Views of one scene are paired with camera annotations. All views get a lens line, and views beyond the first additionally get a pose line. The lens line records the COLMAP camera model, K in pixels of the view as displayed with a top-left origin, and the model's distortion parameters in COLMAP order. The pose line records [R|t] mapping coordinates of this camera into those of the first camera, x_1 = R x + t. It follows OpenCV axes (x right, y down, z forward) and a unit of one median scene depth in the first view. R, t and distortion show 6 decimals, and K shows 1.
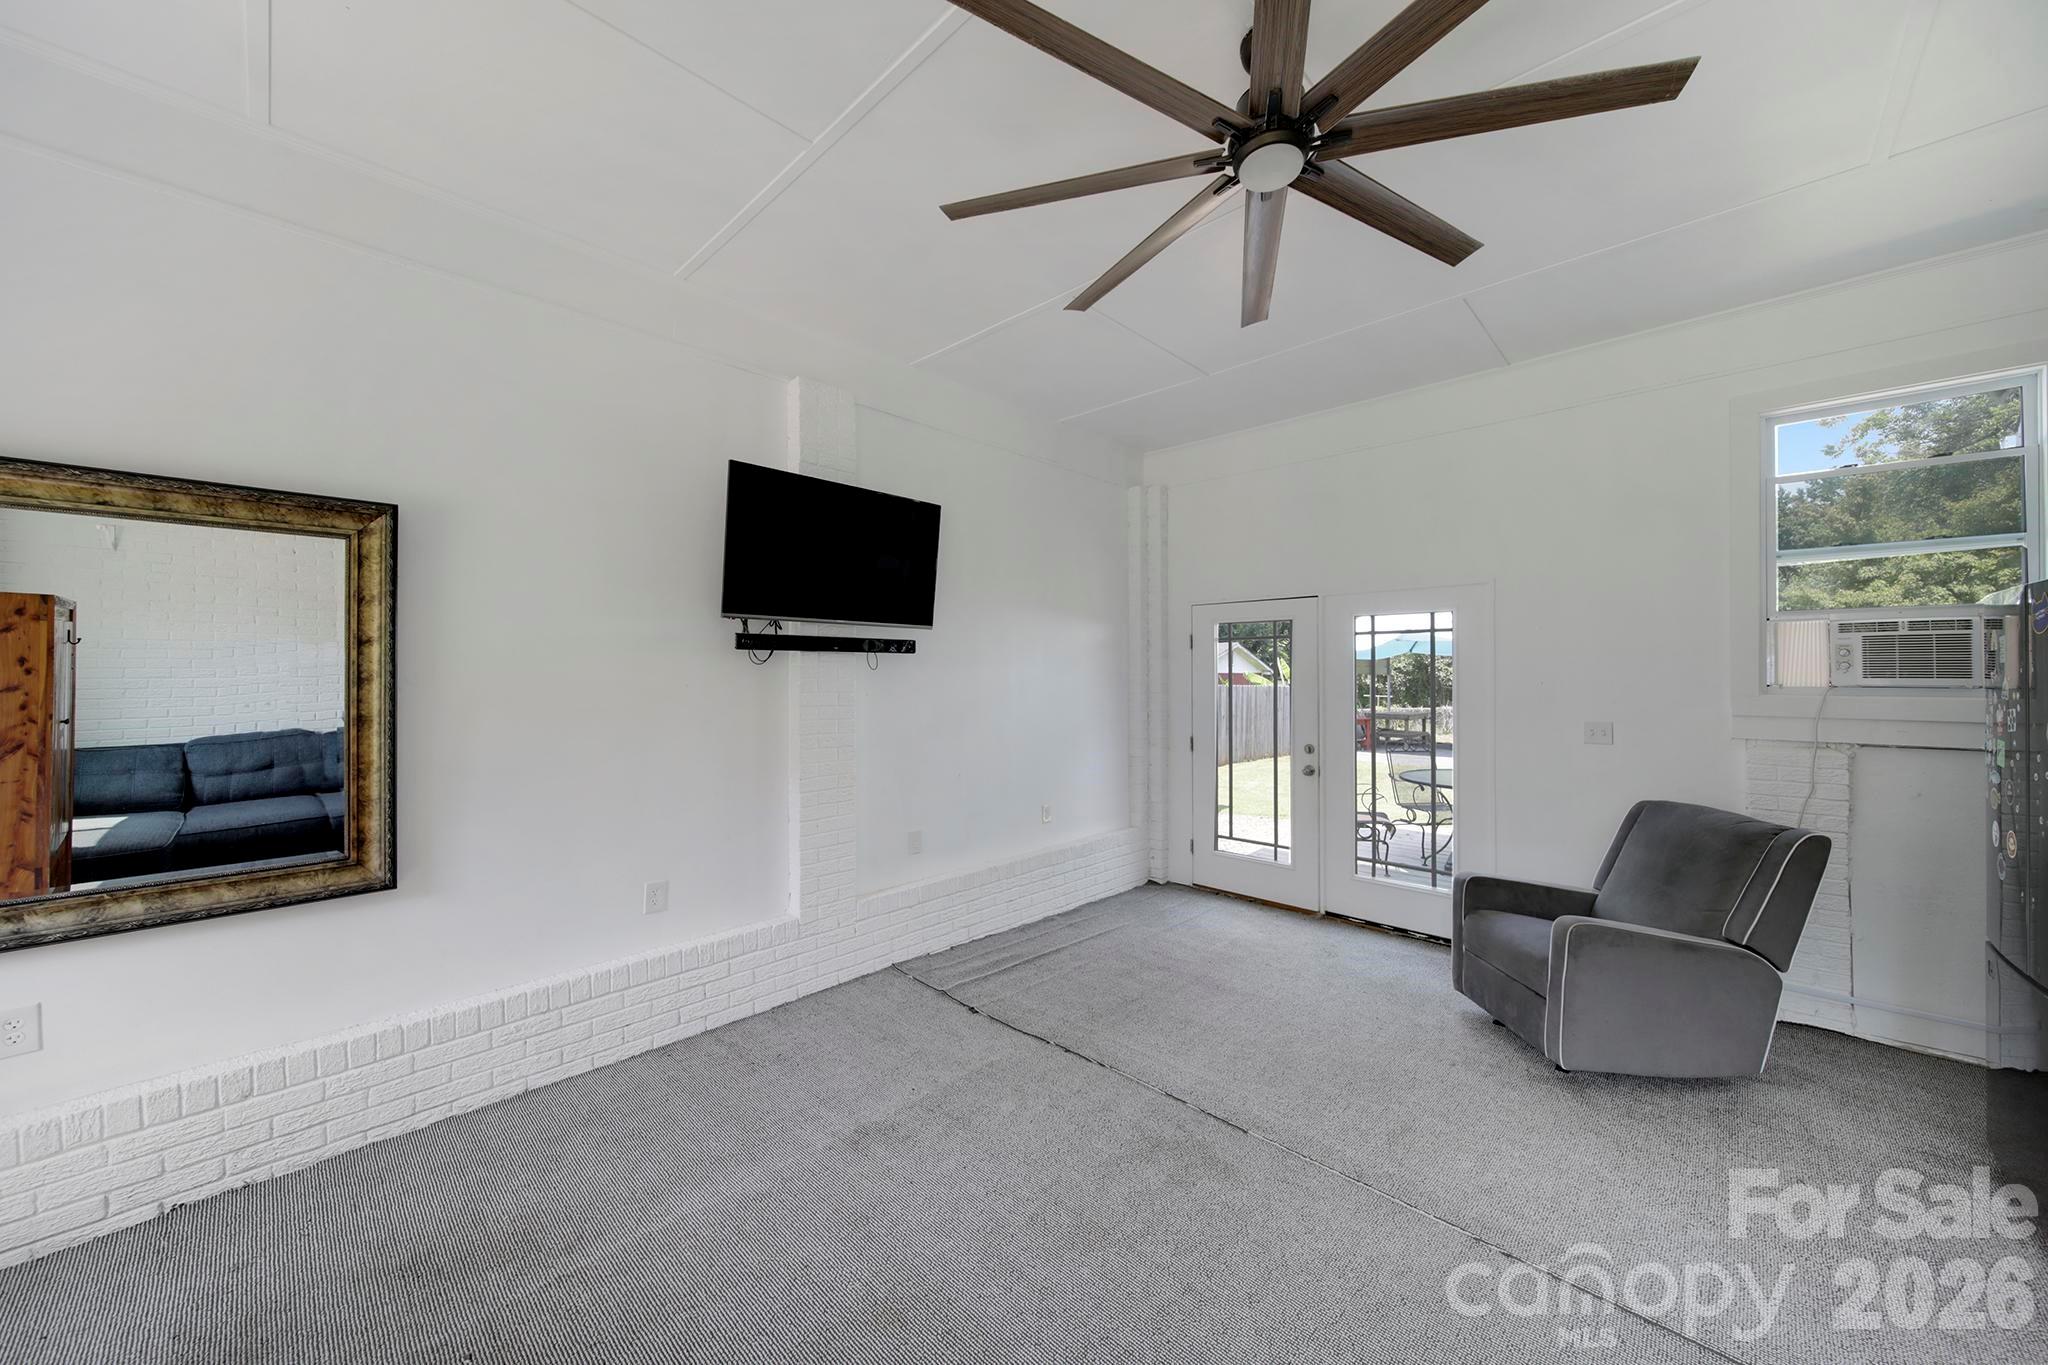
lens RADIAL K [[718.0, 0, 1024.6], [0, 718.0, 673.4], [0, 0, 1]] dist [-0.001788, -0.000315]
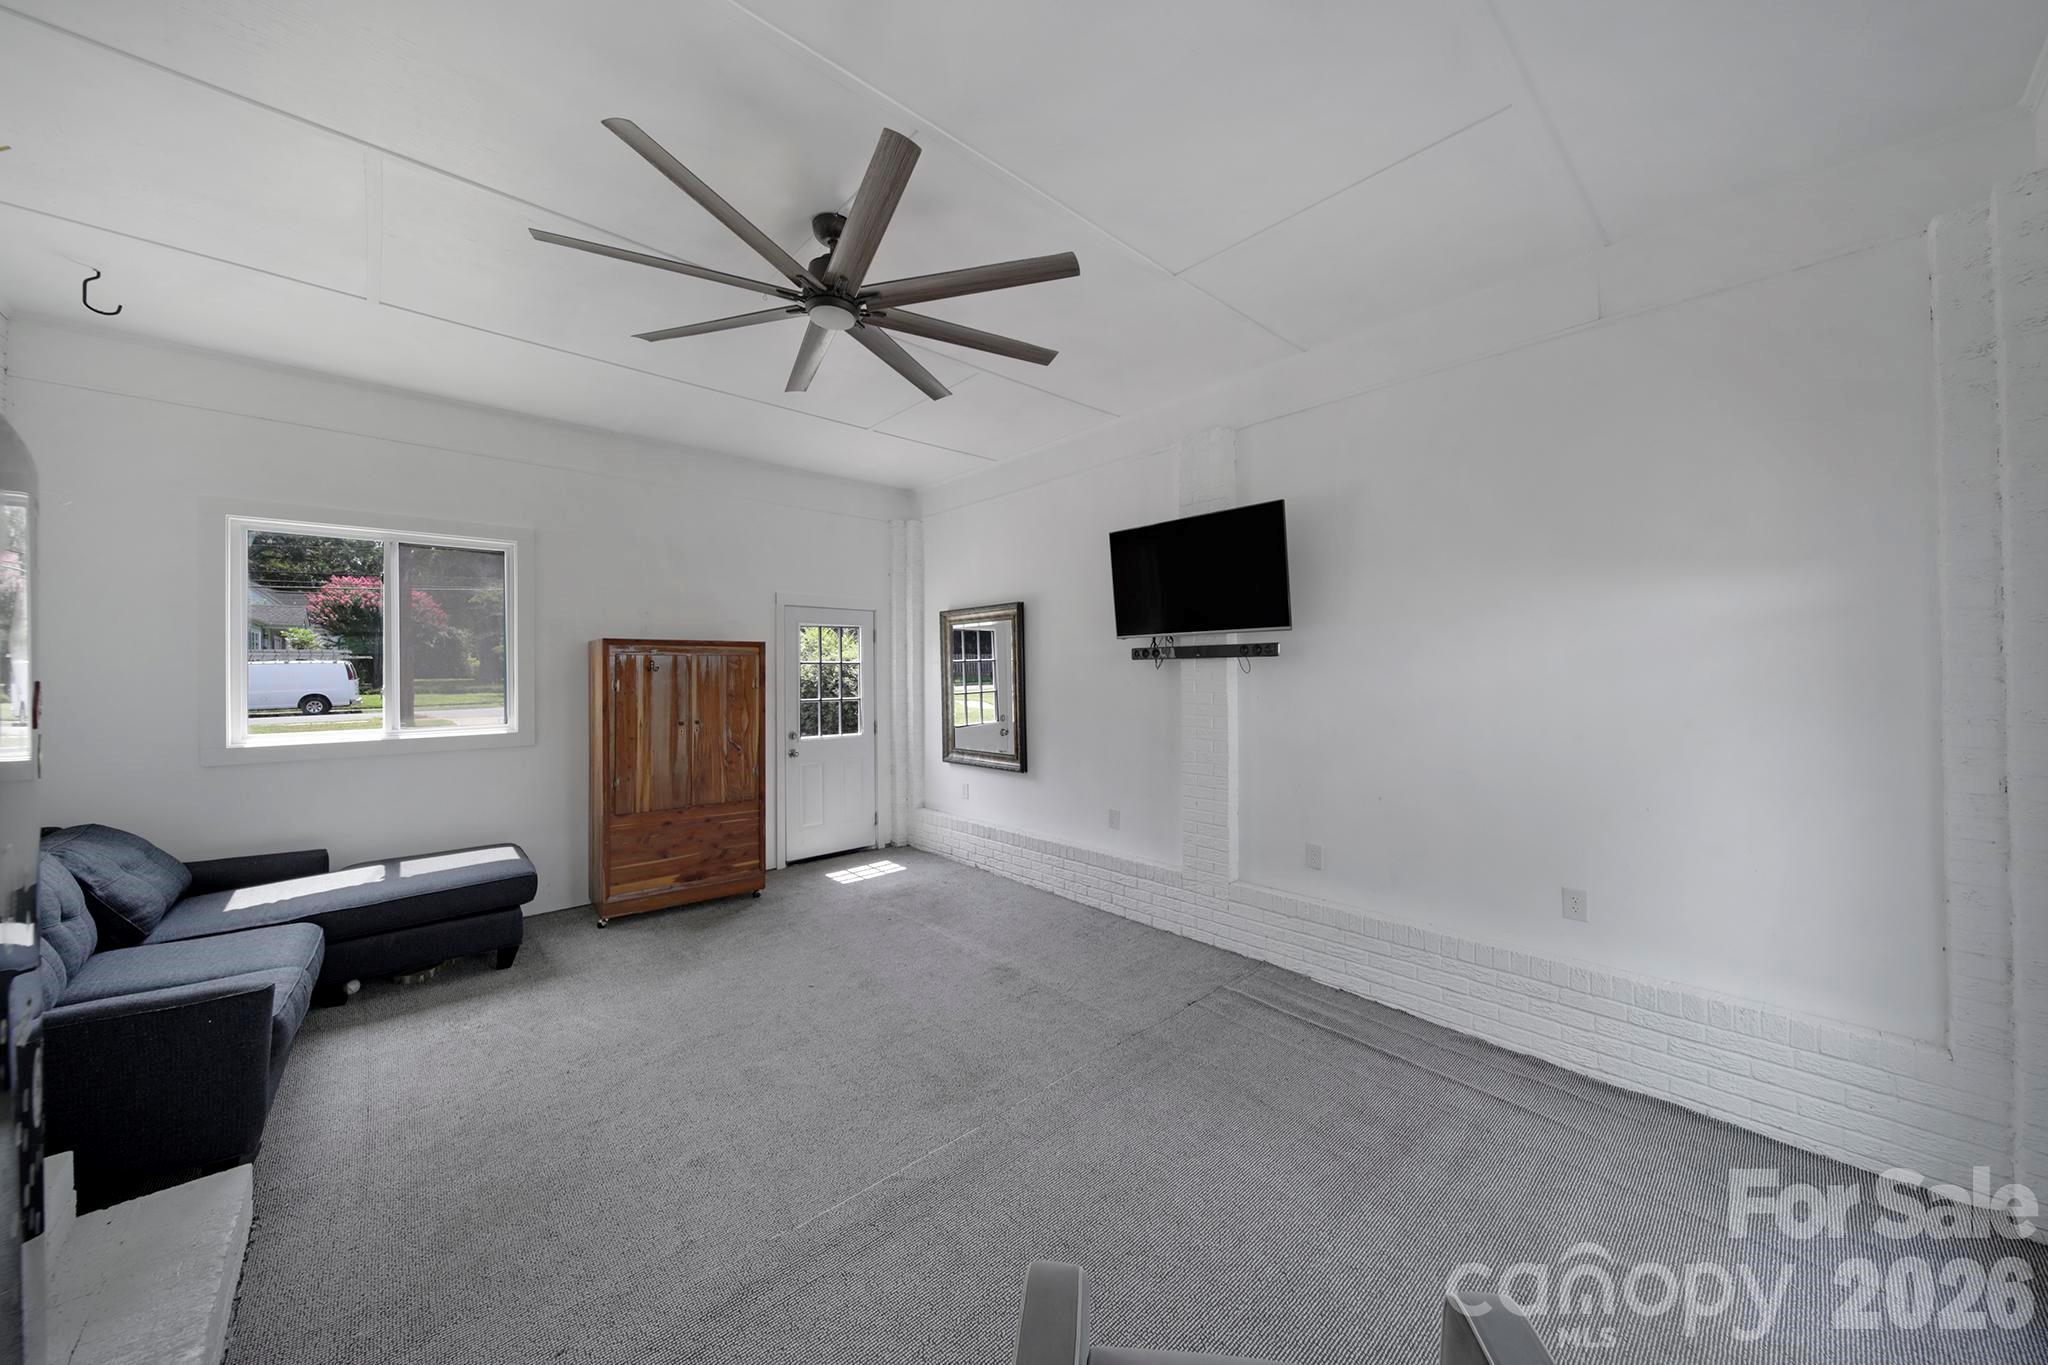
lens RADIAL K [[718.0, 0, 1024.6], [0, 718.0, 673.4], [0, 0, 1]] dist [-0.001788, -0.000315]
pose [[-0.066330, 0.003039, -0.997793, 0.908768], [0.009606, 0.999951, 0.002407, -0.010688], [0.997751, -0.009425, -0.066356, 0.774746]]
